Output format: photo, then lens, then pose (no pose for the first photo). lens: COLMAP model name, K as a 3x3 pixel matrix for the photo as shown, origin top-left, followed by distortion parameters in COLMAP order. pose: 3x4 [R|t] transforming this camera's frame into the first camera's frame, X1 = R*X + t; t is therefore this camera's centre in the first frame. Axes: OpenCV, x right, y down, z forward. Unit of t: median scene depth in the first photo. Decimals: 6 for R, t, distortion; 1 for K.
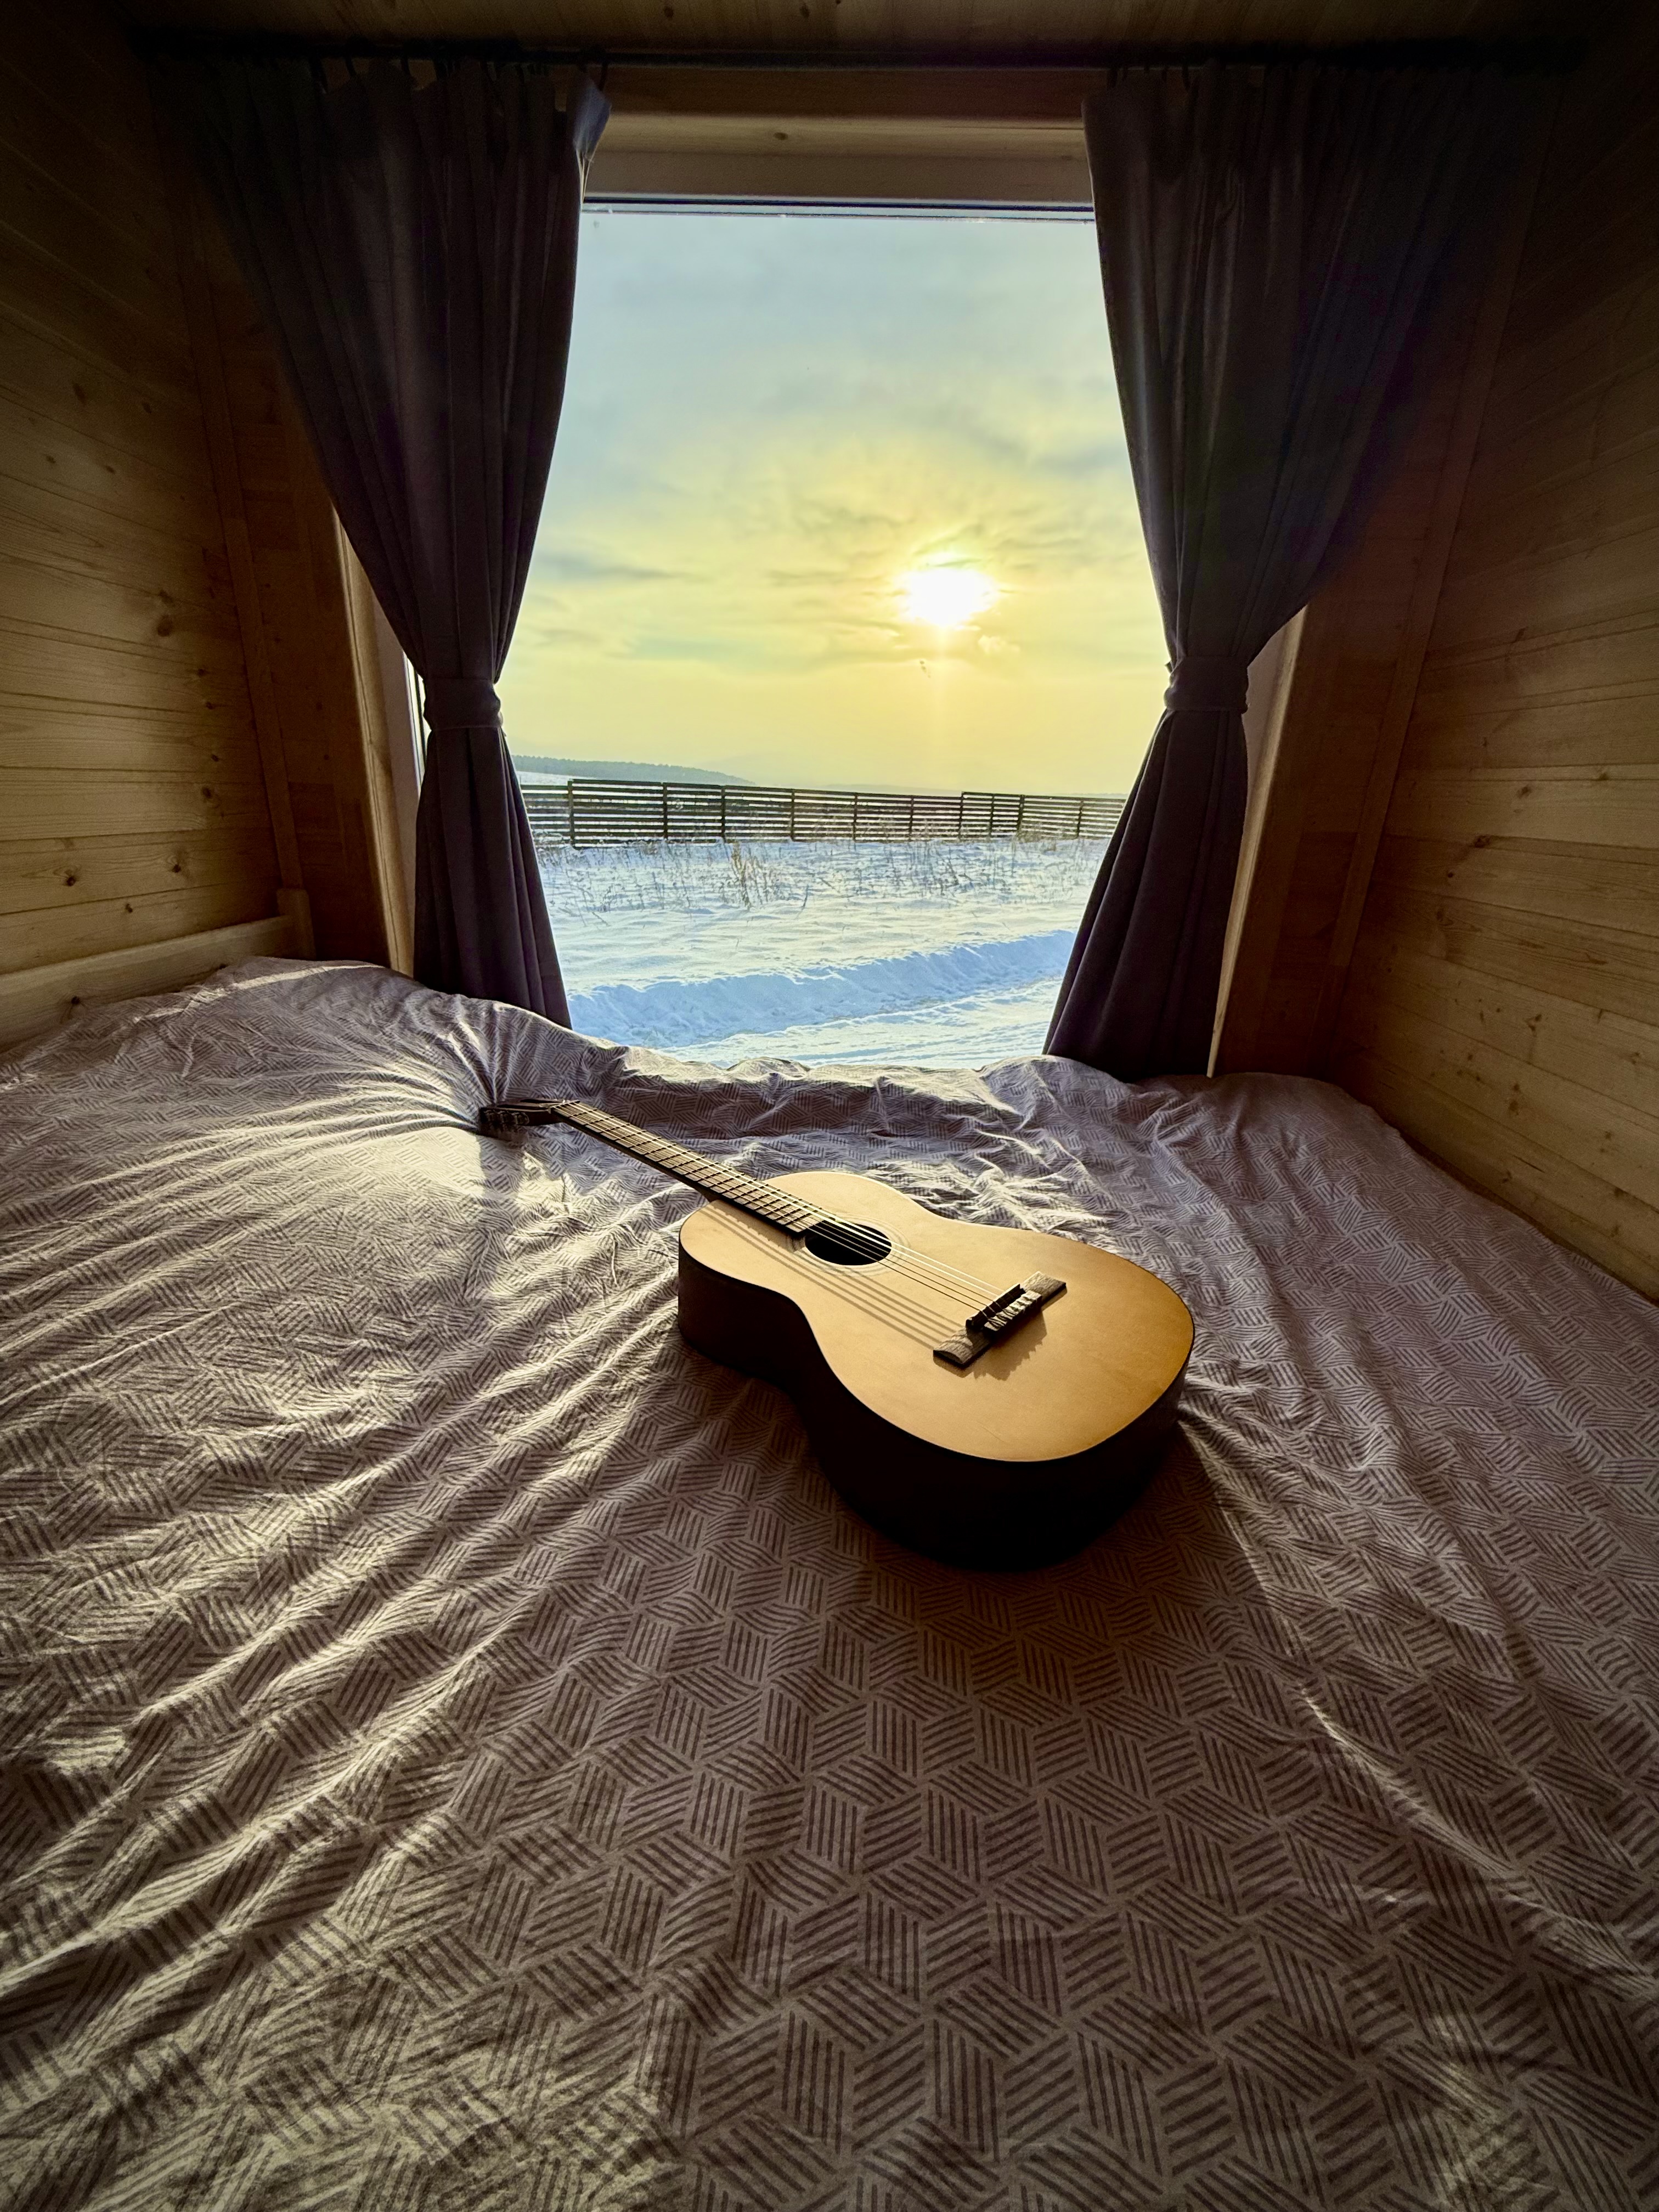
lens RADIAL K [[891.3, 0, 824.2], [0, 891.3, 1105.5], [0, 0, 1]] dist [-0.000897, -0.000004]
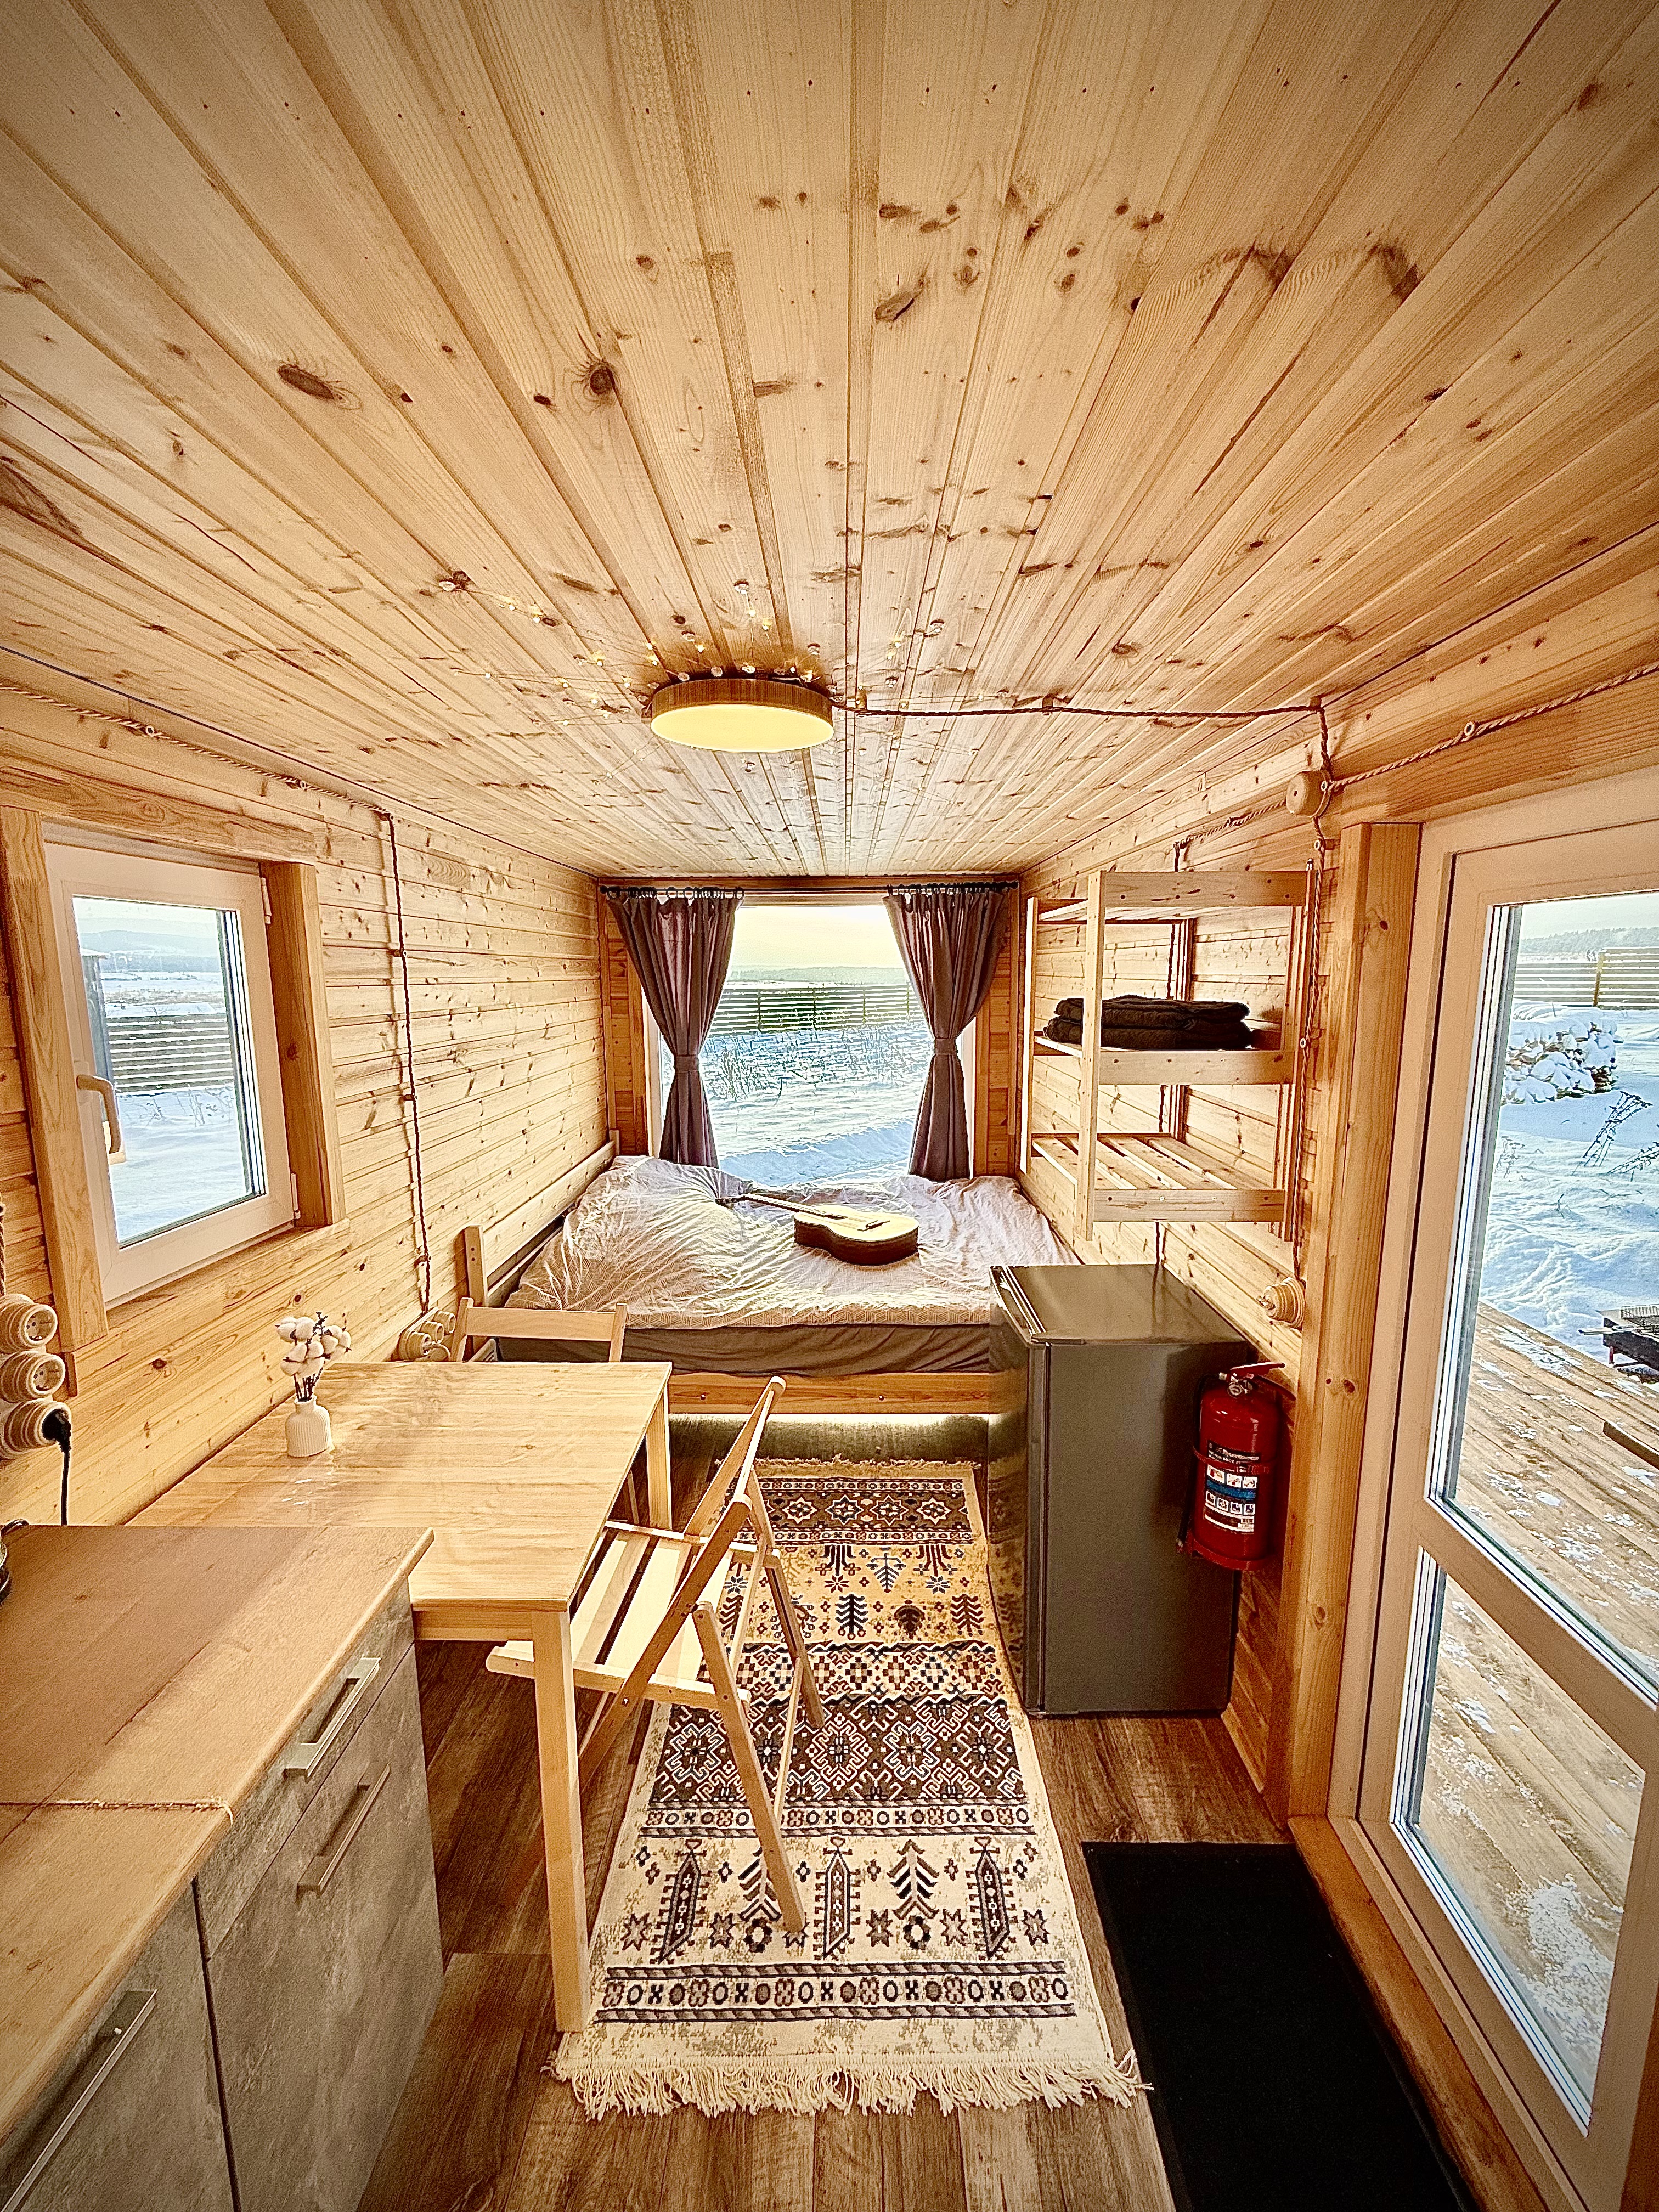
lens RADIAL K [[891.3, 0, 832.6], [0, 891.3, 1109.0], [0, 0, 1]] dist [-0.000897, -0.000004]
pose [[0.997077, -0.059279, 0.048199, -0.102141], [0.067201, 0.980598, -0.184151, 0.266126], [-0.036348, 0.186852, 0.981715, -1.912304]]
